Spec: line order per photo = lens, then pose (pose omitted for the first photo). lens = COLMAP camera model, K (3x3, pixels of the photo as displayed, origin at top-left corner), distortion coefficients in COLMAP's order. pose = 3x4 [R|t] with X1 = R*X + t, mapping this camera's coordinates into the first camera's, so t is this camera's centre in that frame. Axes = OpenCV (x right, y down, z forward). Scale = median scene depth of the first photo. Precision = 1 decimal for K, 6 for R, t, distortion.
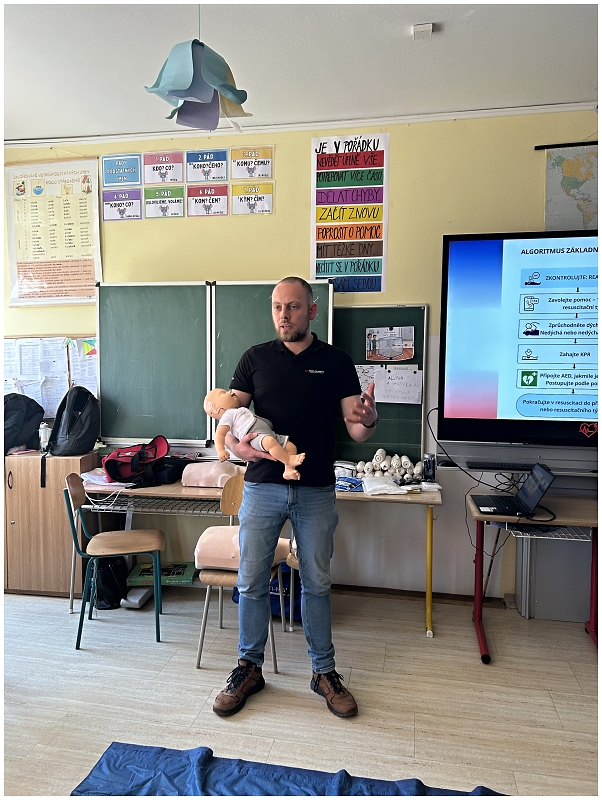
lens RADIAL K [[594.6, 0, 300.2], [0, 594.6, 396.4], [0, 0, 1]] dist [-0.003650, -0.003664]
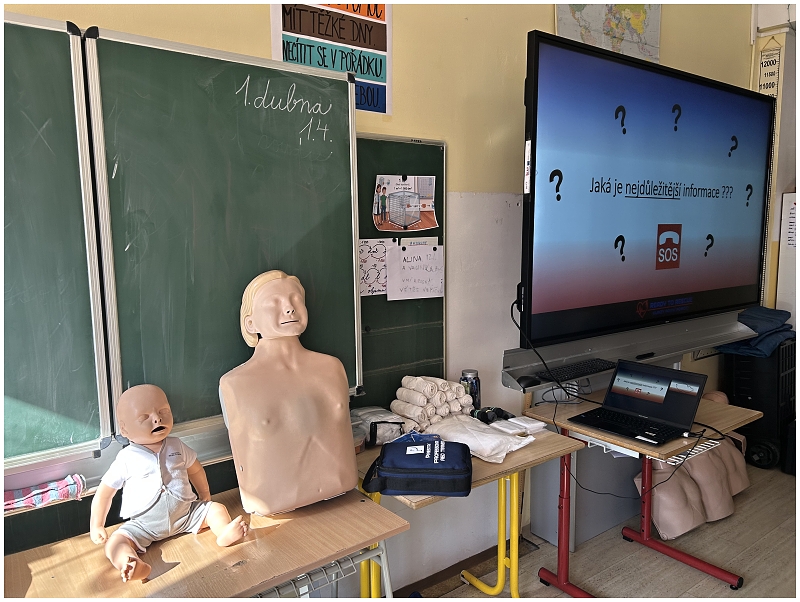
lens RADIAL K [[594.6, 0, 400.4], [0, 594.6, 308.1], [0, 0, 1]] dist [-0.003650, -0.003664]
pose [[0.671202, -0.107383, 0.733455, -0.308120], [0.066339, 0.994183, 0.084847, -0.033760], [-0.738300, -0.008293, 0.674422, 0.592988]]
